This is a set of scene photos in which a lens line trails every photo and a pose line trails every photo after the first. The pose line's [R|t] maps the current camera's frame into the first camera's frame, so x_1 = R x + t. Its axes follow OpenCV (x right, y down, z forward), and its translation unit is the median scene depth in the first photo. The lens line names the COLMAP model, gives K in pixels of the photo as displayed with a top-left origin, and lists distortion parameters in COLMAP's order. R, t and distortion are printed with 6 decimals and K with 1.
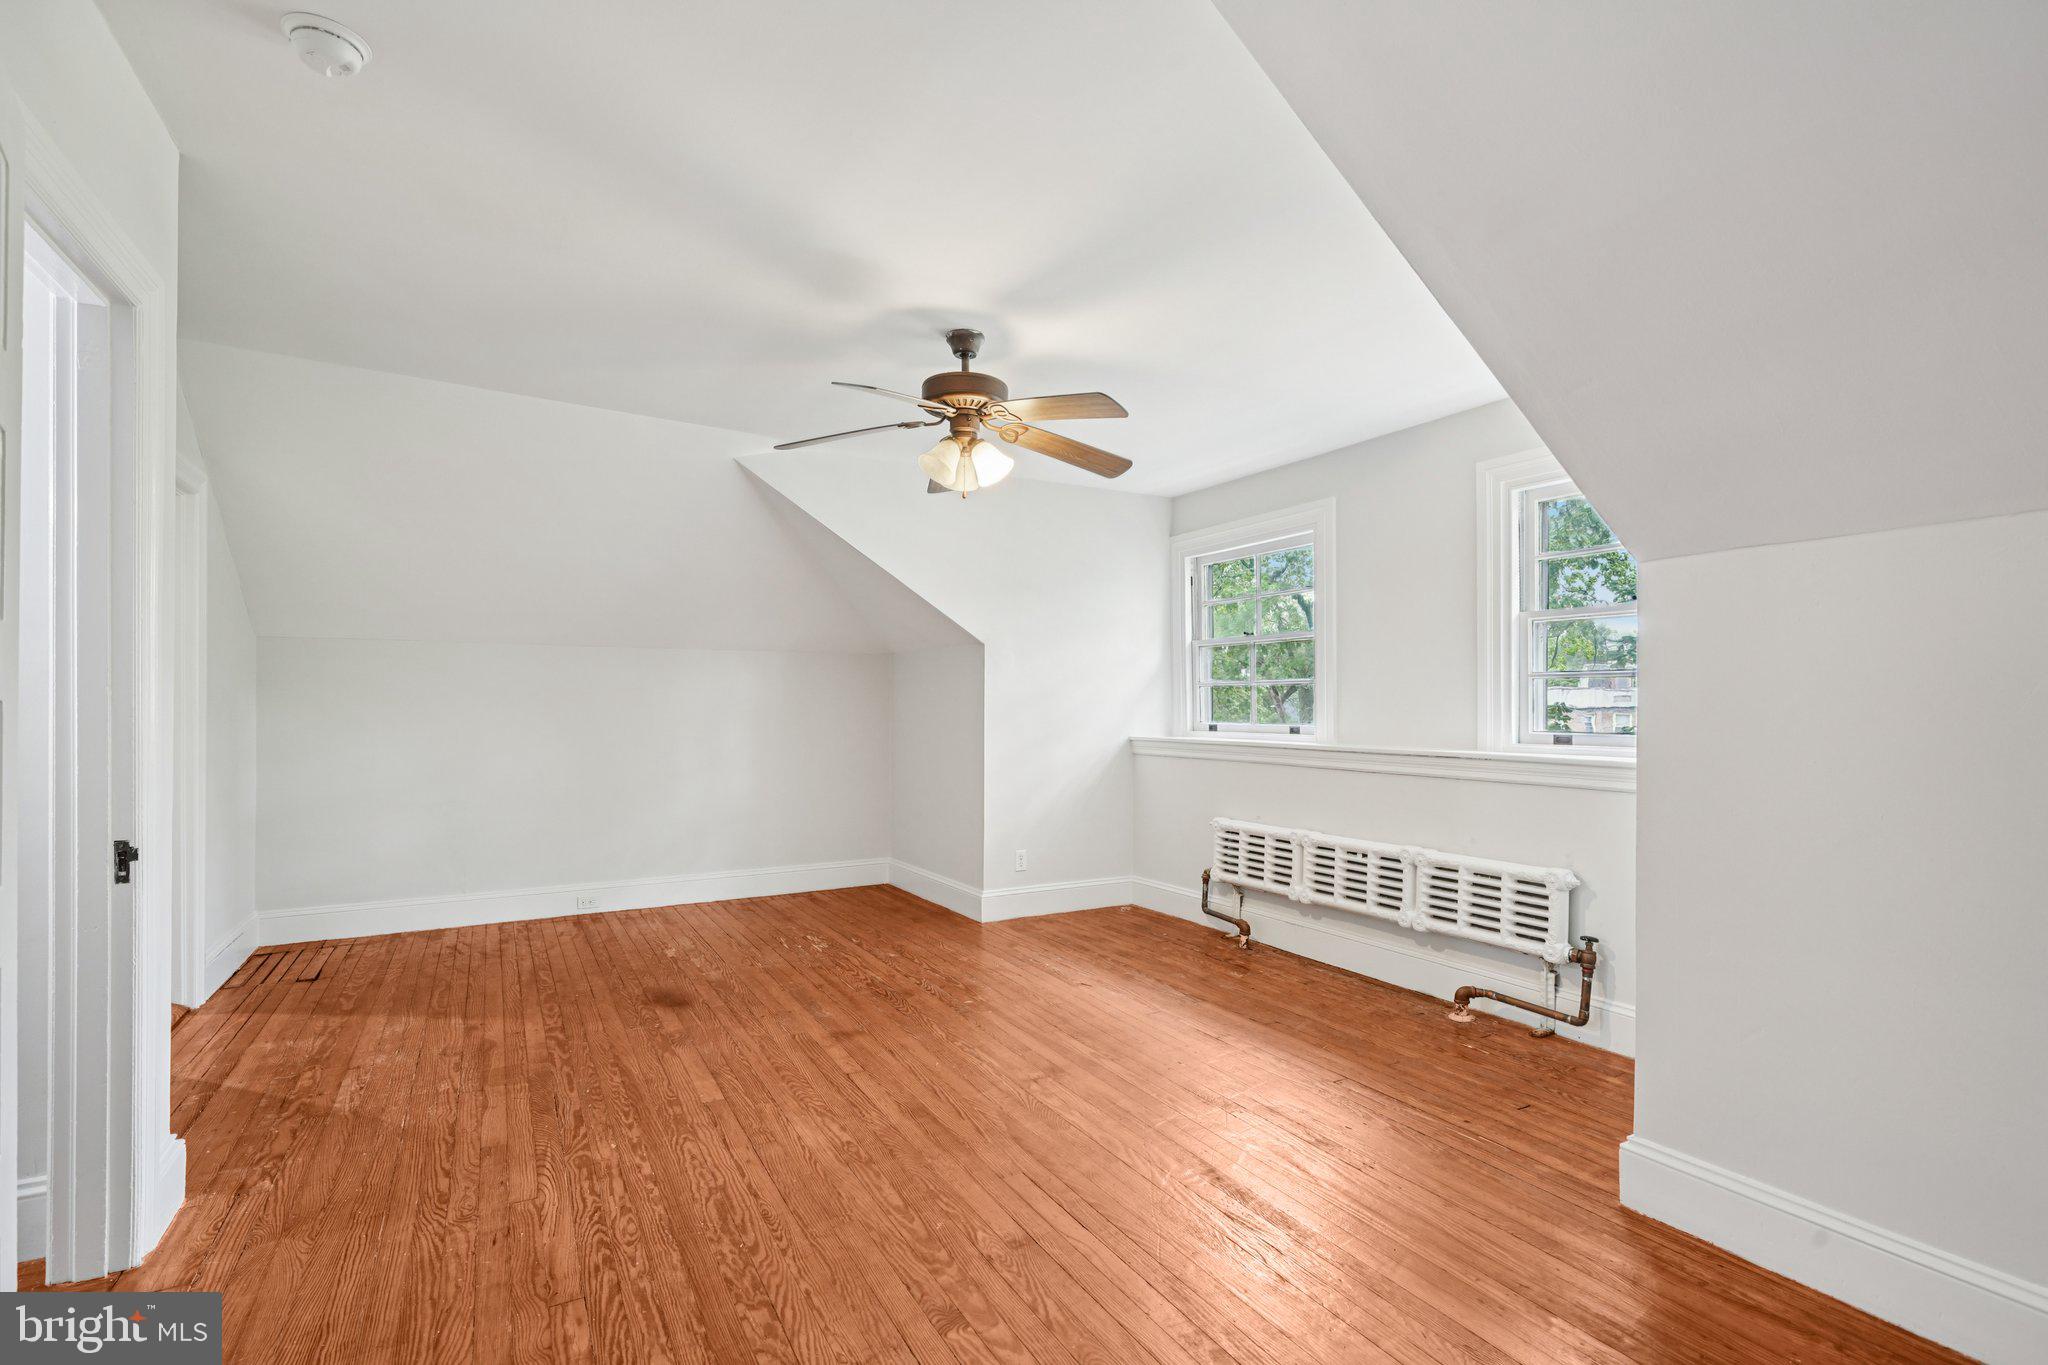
lens RADIAL K [[934.0, 0, 1024.0], [0, 934.0, 682.5], [0, 0, 1]] dist [0.001598, 0.000111]
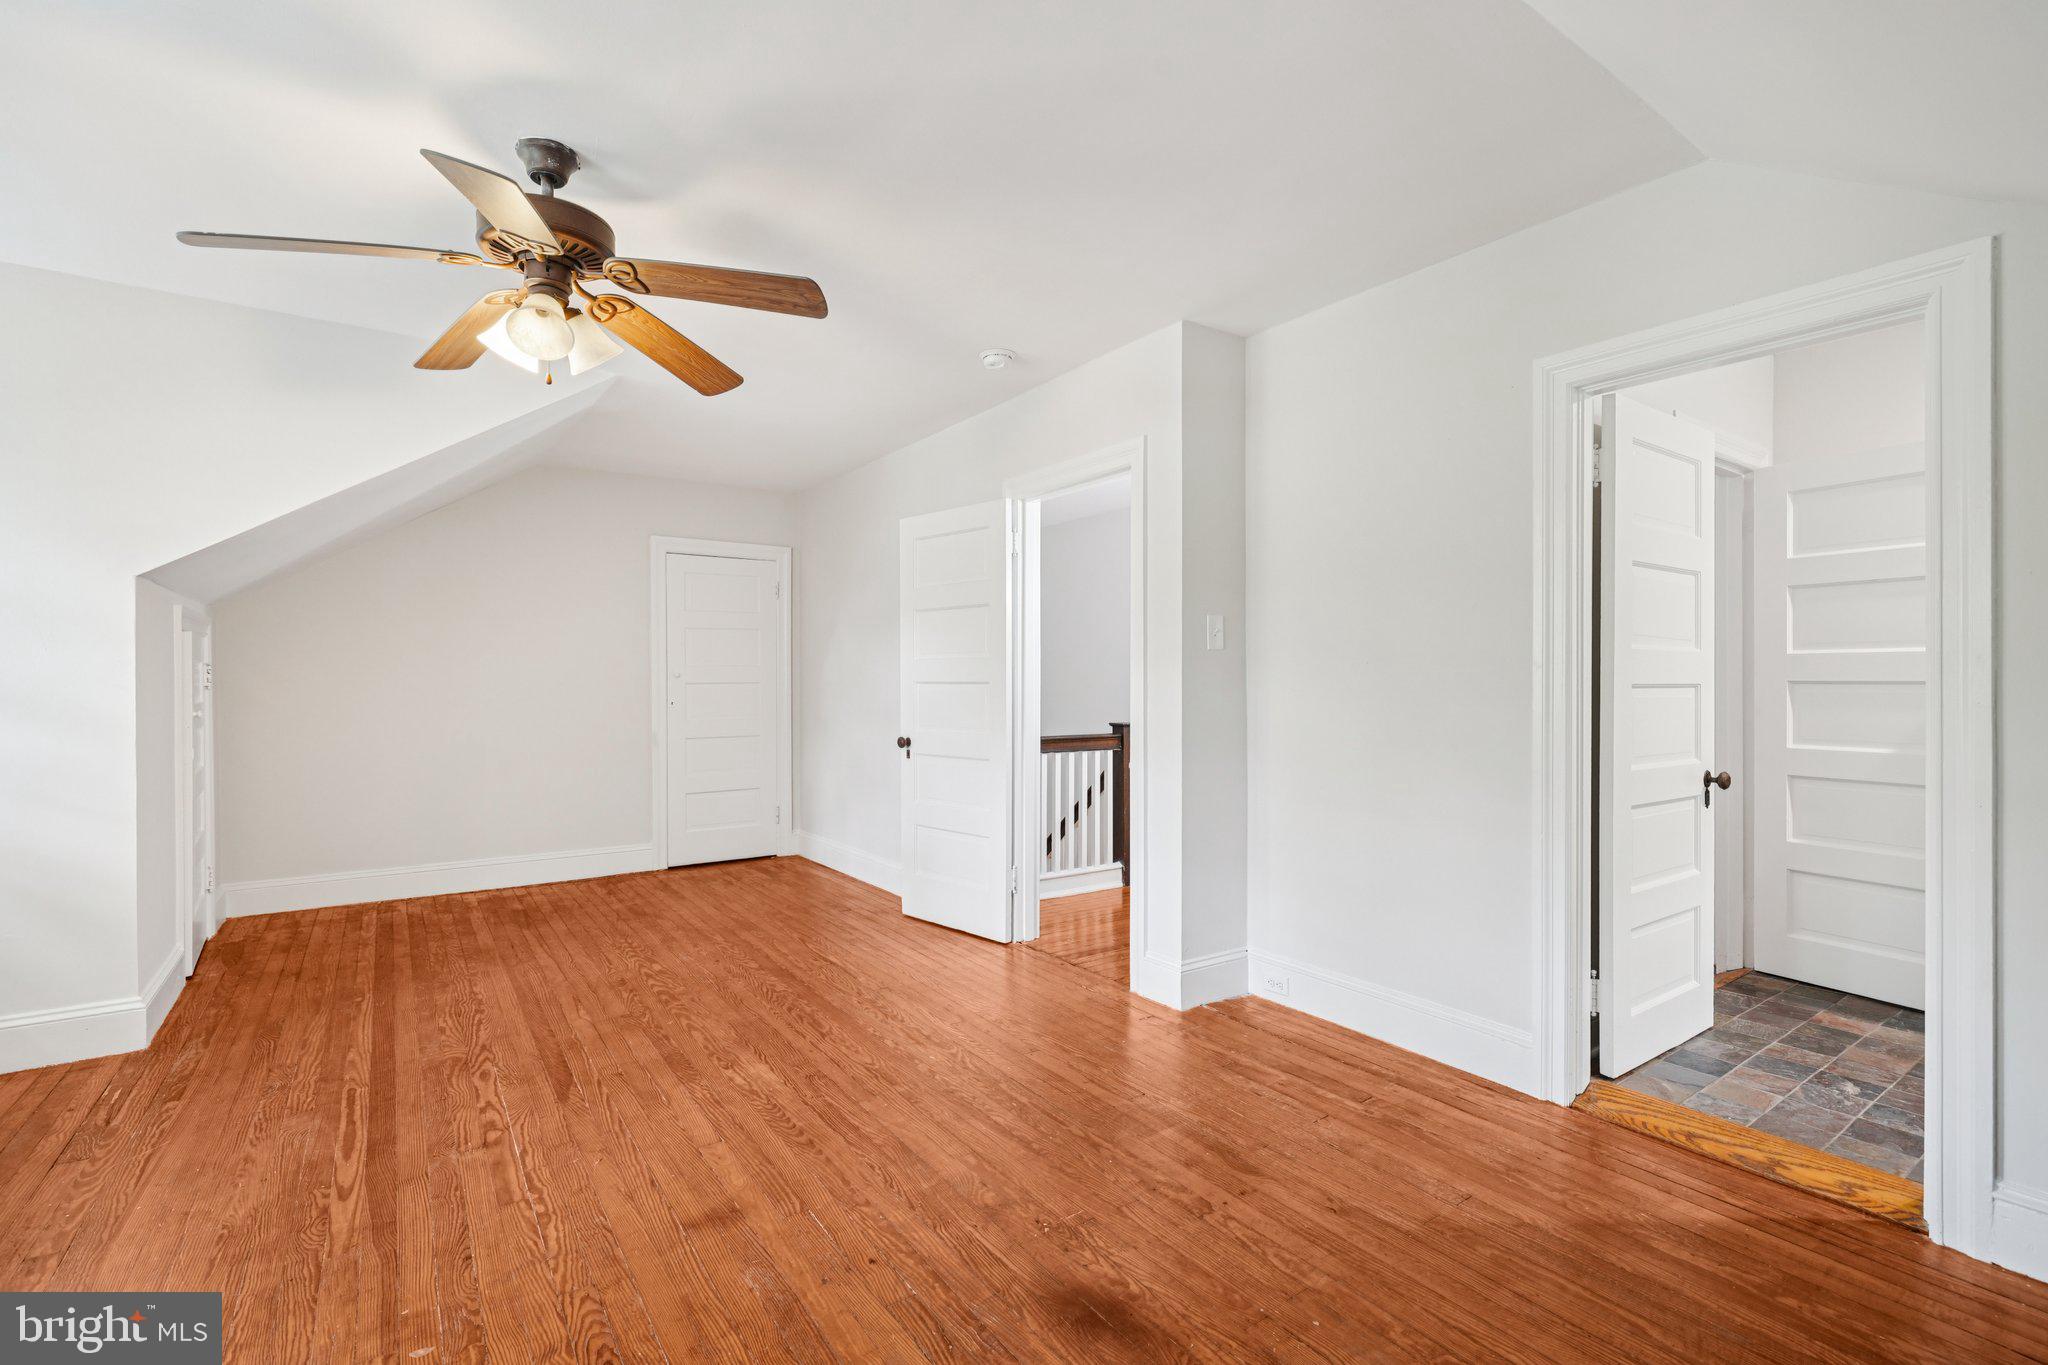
lens RADIAL K [[934.0, 0, 1024.0], [0, 934.0, 682.5], [0, 0, 1]] dist [0.001598, 0.000111]
pose [[-0.996093, -0.003583, -0.088240, -0.361162], [-0.000648, 0.999446, -0.033266, 0.051125], [0.088310, -0.033079, -0.995544, 1.763974]]
